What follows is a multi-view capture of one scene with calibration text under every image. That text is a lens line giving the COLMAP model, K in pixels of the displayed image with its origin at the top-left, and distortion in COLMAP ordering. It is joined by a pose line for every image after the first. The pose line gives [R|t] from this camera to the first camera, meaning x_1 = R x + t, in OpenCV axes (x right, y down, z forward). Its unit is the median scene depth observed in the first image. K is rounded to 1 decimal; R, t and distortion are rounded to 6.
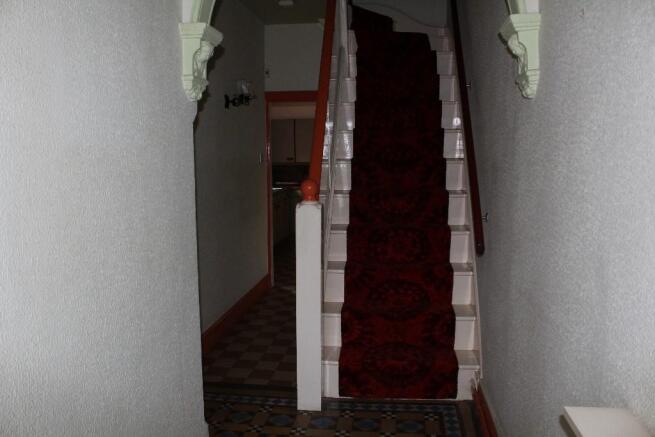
lens RADIAL K [[546.9, 0, 327.0], [0, 546.9, 218.4], [0, 0, 1]] dist [-0.150987, 0.109186]
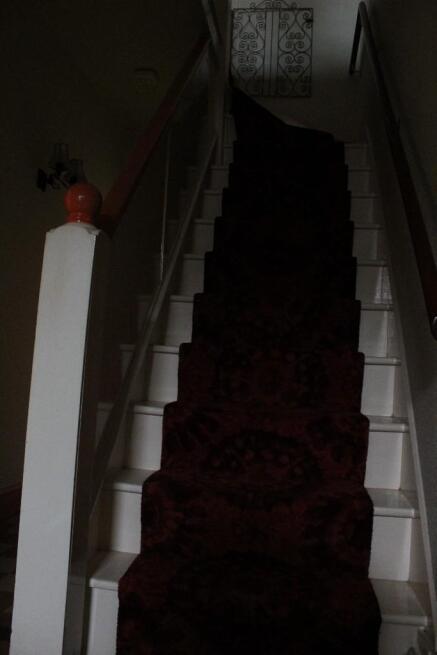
lens RADIAL K [[546.9, 0, 219.4], [0, 546.9, 327.6], [0, 0, 1]] dist [-0.150987, 0.109186]
pose [[0.997452, 0.067551, -0.022933, 0.094189], [-0.070887, 0.974621, -0.212340, 0.128851], [0.008008, 0.213425, 0.976927, 0.466862]]
